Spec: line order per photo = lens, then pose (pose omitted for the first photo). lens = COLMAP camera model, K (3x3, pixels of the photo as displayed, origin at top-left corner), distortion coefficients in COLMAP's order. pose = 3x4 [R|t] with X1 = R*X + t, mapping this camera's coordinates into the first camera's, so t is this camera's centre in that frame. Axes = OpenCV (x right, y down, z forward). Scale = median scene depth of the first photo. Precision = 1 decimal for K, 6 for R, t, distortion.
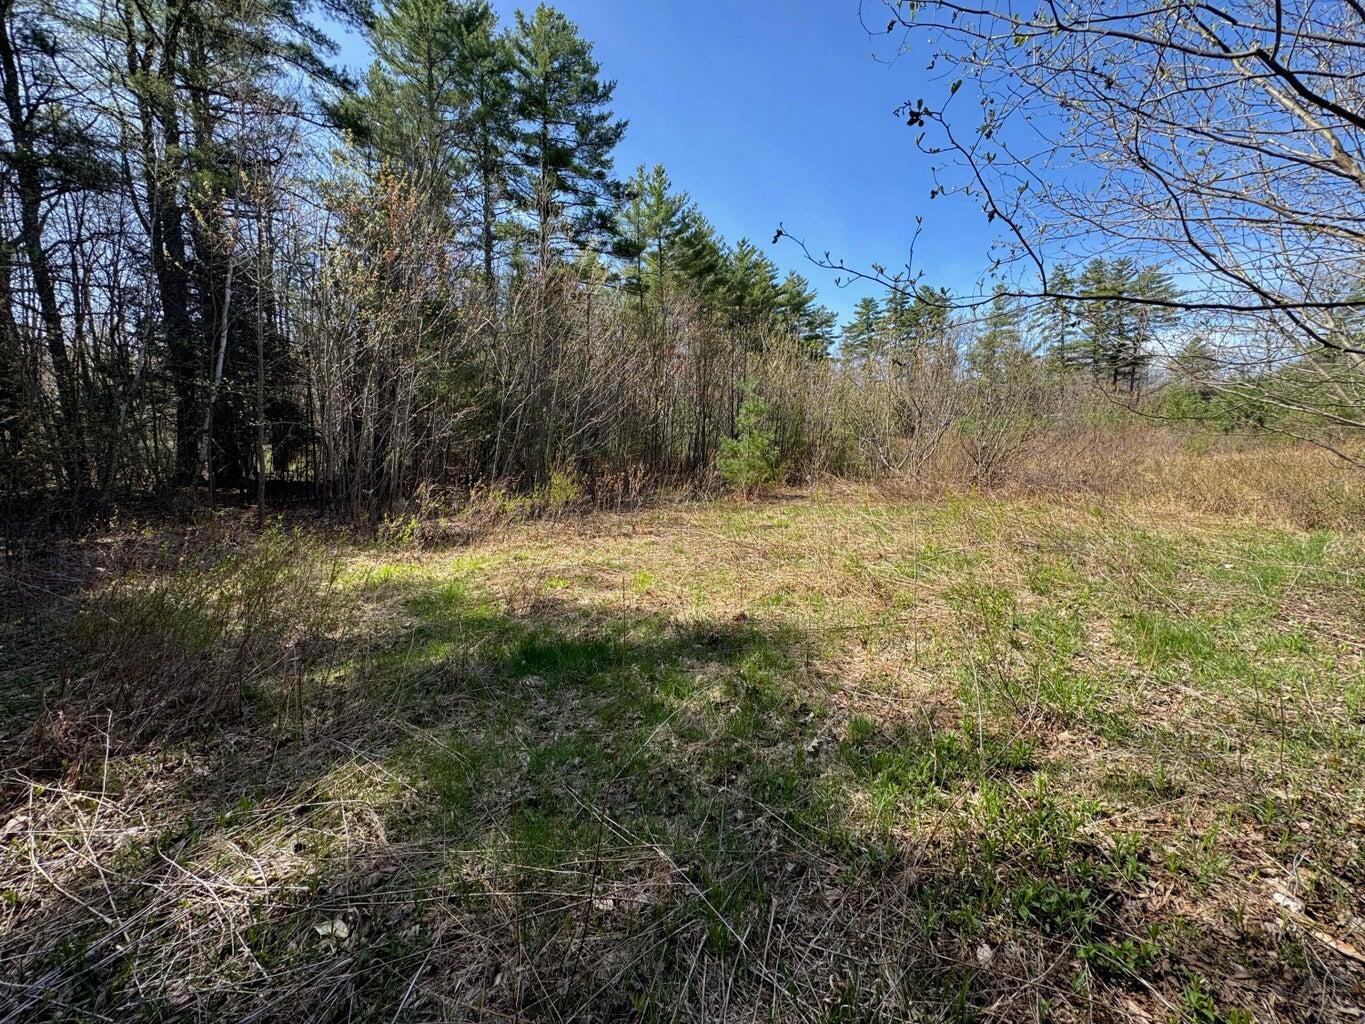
lens RADIAL K [[546.1, 0, 682.5], [0, 546.1, 515.0], [0, 0, 1]] dist [-0.003980, 0.001079]
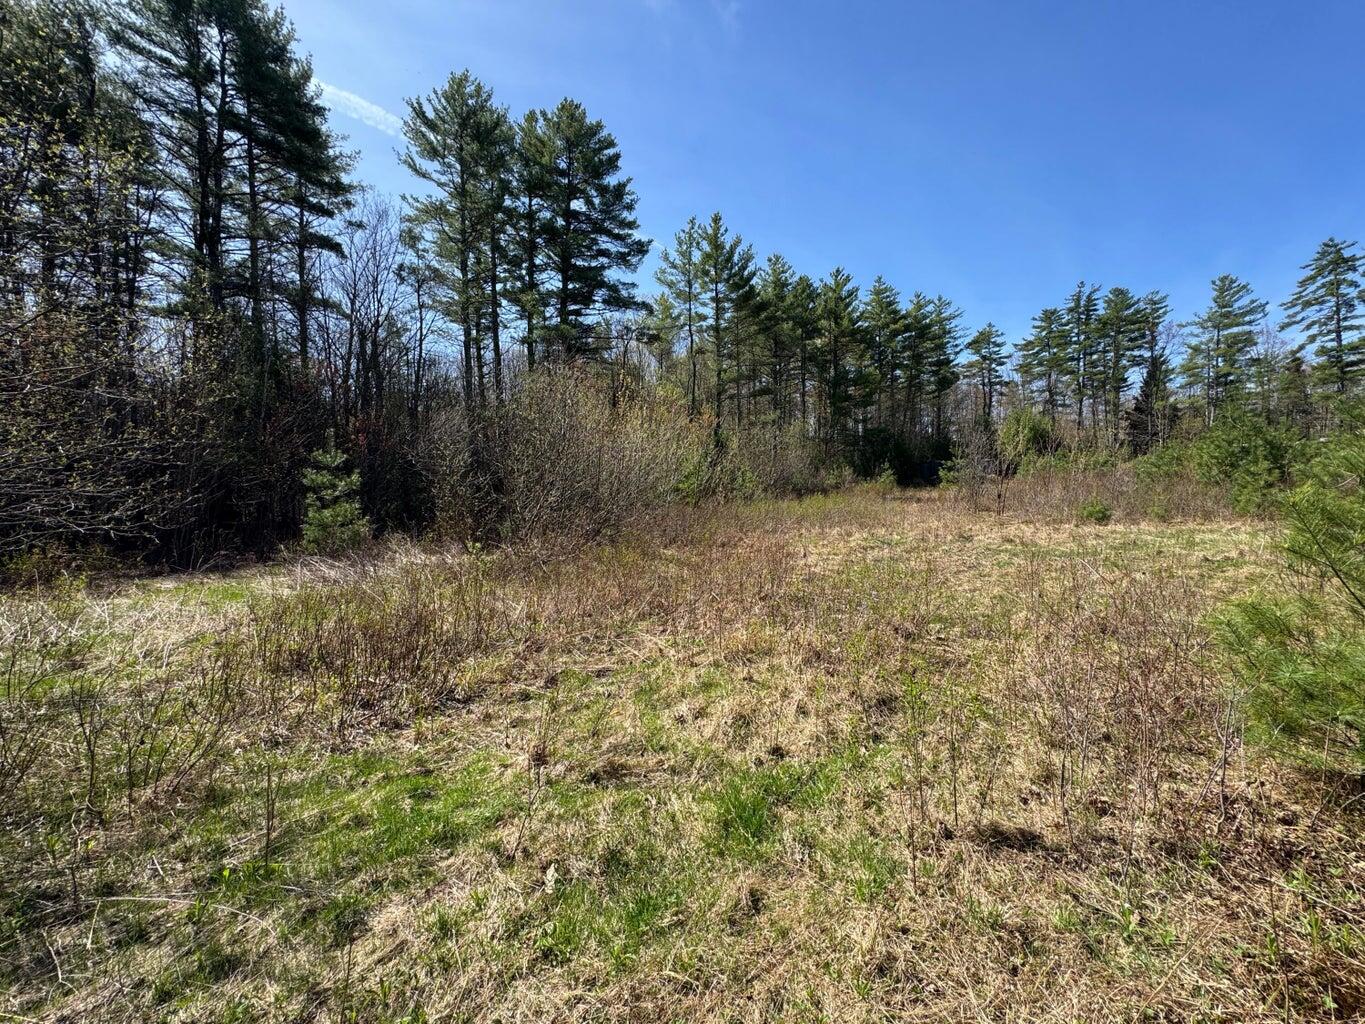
lens RADIAL K [[546.1, 0, 680.9], [0, 546.1, 513.4], [0, 0, 1]] dist [-0.003980, 0.001079]
pose [[0.941571, 0.015968, -0.336436, 0.107444], [-0.036399, 0.997850, -0.054510, -0.012133], [0.334842, 0.063571, 0.940127, 0.026942]]
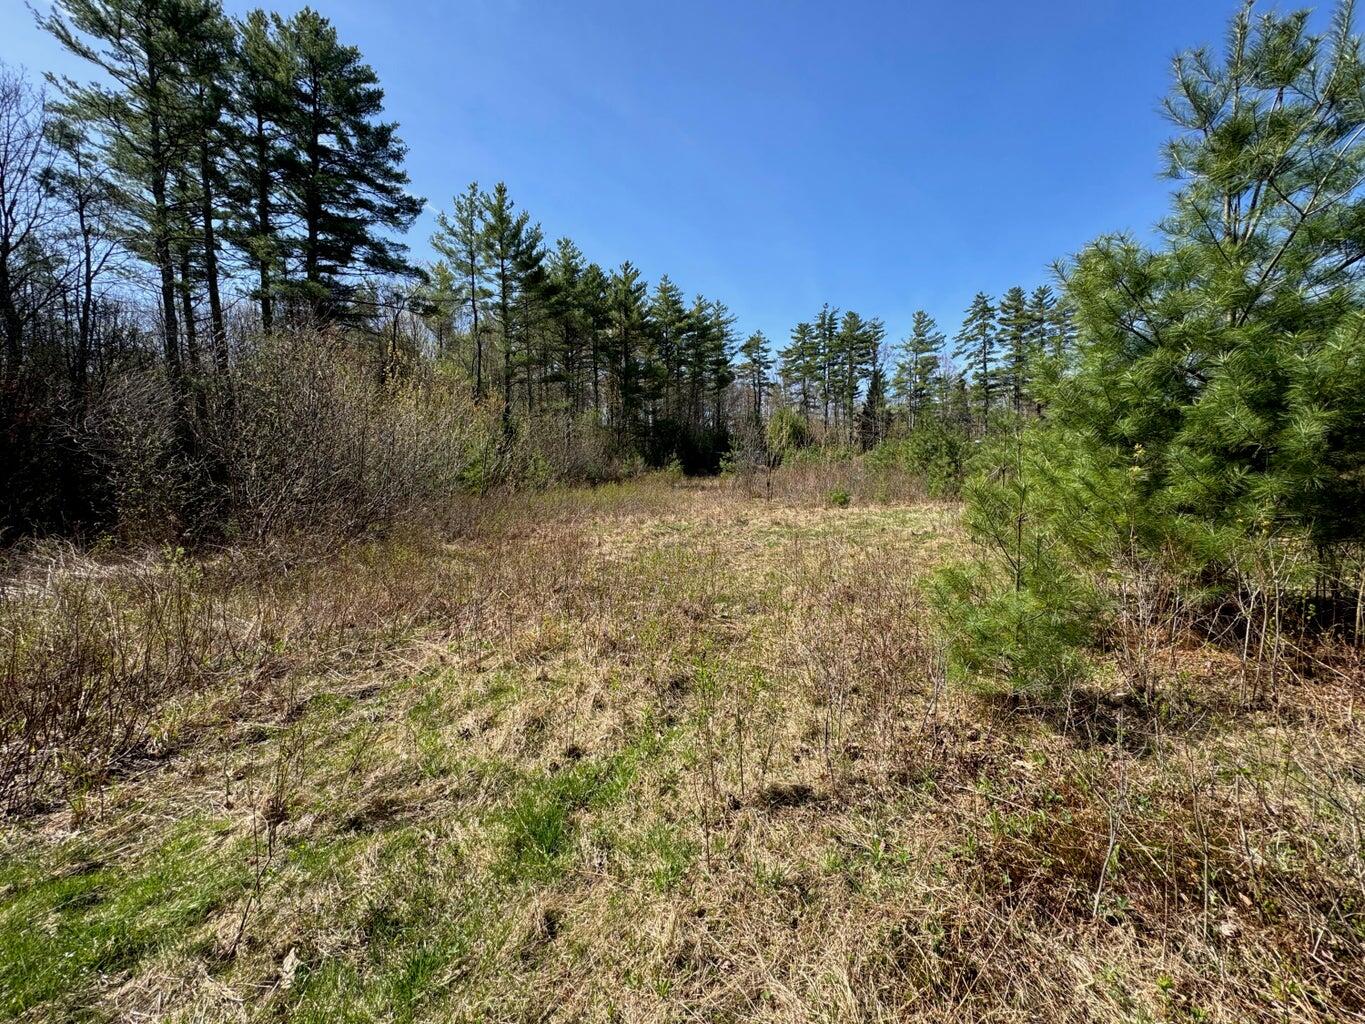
lens RADIAL K [[546.1, 0, 682.1], [0, 546.1, 512.6], [0, 0, 1]] dist [-0.003980, 0.001079]
pose [[0.999551, 0.000066, 0.029980, 0.107379], [0.001191, 0.999121, -0.041913, -0.012368], [-0.029956, 0.041930, 0.998671, 0.028990]]
